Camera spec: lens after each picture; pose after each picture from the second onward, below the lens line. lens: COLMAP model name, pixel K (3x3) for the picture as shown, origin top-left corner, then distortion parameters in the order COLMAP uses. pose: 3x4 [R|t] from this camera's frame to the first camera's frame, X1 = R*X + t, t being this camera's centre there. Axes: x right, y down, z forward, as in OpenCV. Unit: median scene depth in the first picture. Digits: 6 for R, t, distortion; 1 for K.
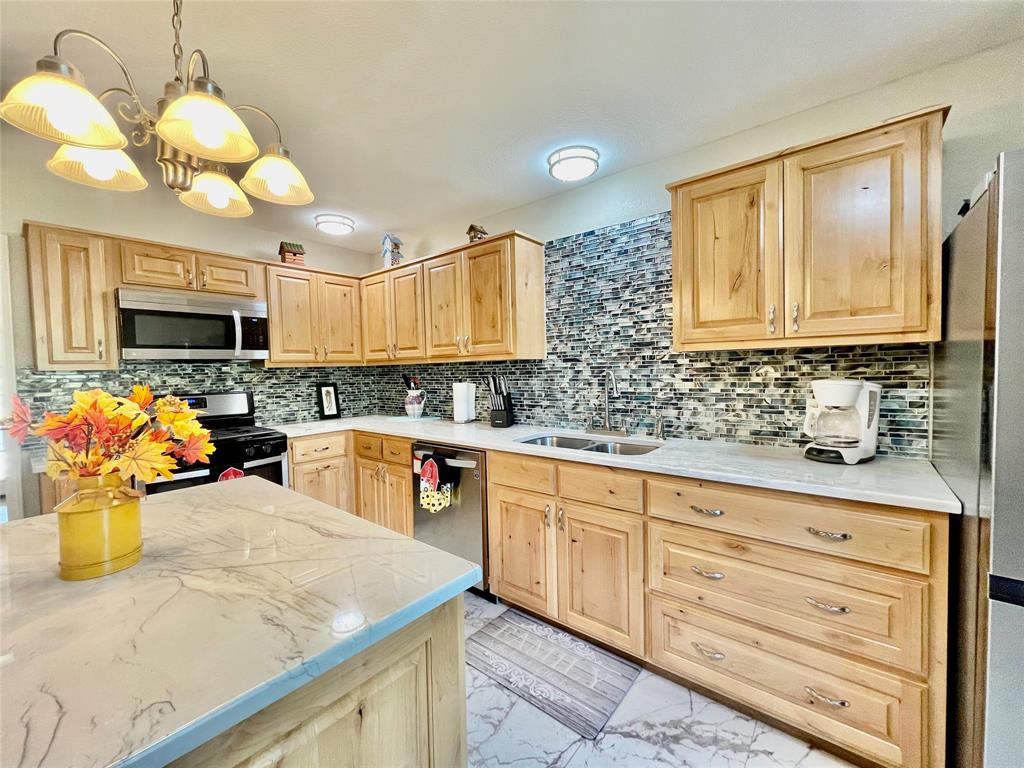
lens RADIAL K [[411.7, 0, 513.7], [0, 411.7, 381.4], [0, 0, 1]] dist [-0.004067, 0.000044]
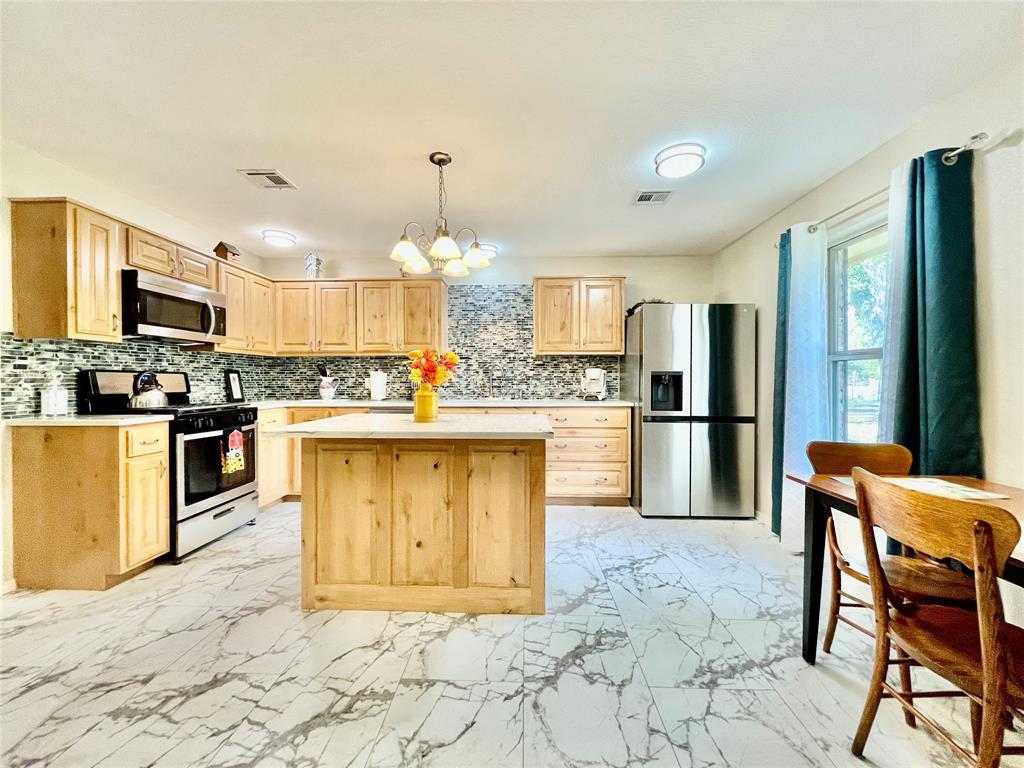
lens RADIAL K [[411.7, 0, 511.3], [0, 411.7, 383.0], [0, 0, 1]] dist [-0.004067, 0.000044]
pose [[0.796878, 0.018109, 0.603869, -0.746485], [0.002124, 0.999460, -0.032775, 0.108685], [-0.604137, 0.027401, 0.796410, -0.459157]]
